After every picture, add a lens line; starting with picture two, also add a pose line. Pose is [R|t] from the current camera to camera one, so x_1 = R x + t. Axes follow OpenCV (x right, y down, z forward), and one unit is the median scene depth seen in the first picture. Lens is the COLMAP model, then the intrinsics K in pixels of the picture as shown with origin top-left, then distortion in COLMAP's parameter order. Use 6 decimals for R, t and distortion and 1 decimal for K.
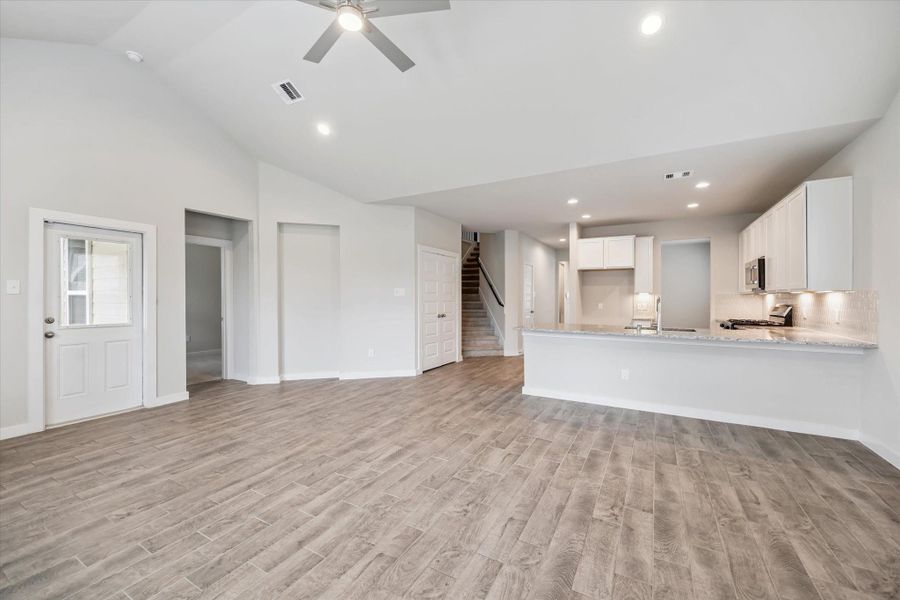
lens RADIAL K [[354.3, 0, 447.9], [0, 354.3, 299.6], [0, 0, 1]] dist [-0.002298, 0.000280]
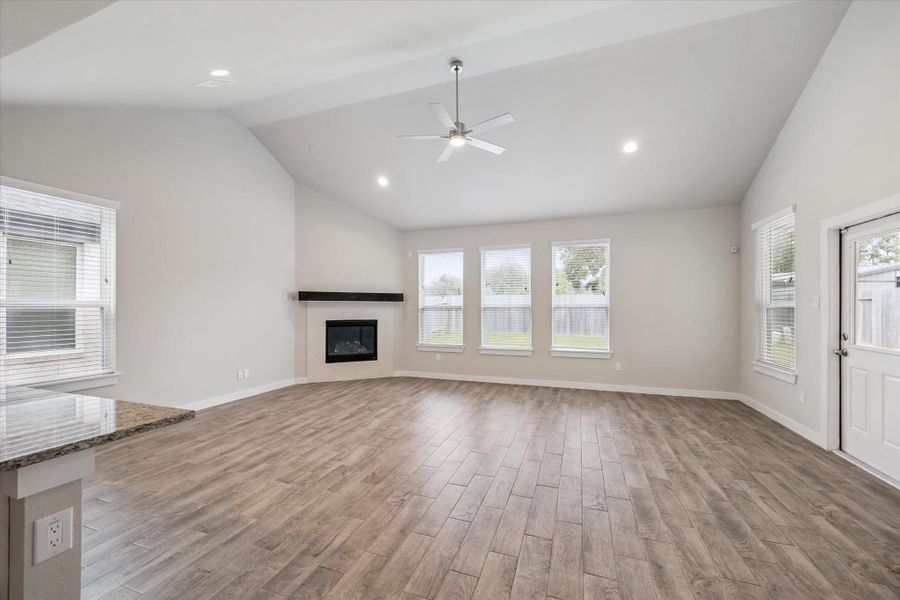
lens RADIAL K [[354.3, 0, 447.9], [0, 354.3, 299.6], [0, 0, 1]] dist [-0.002298, 0.000280]
pose [[-0.986518, -0.006956, -0.163505, 0.031976], [-0.004071, 0.999830, -0.017974, -0.016573], [0.163602, -0.017066, -0.986379, 2.015116]]
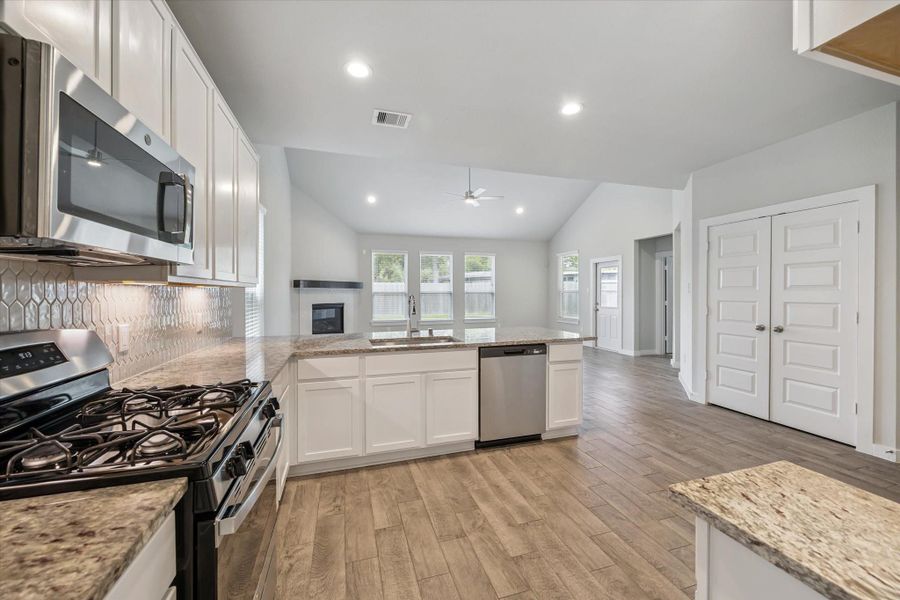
lens RADIAL K [[354.3, 0, 447.9], [0, 354.3, 299.6], [0, 0, 1]] dist [-0.002298, 0.000280]
pose [[-0.697228, 0.012049, -0.716748, 1.579715], [-0.004212, 0.999773, 0.020905, -0.016494], [0.716837, 0.017595, -0.697019, 2.292496]]
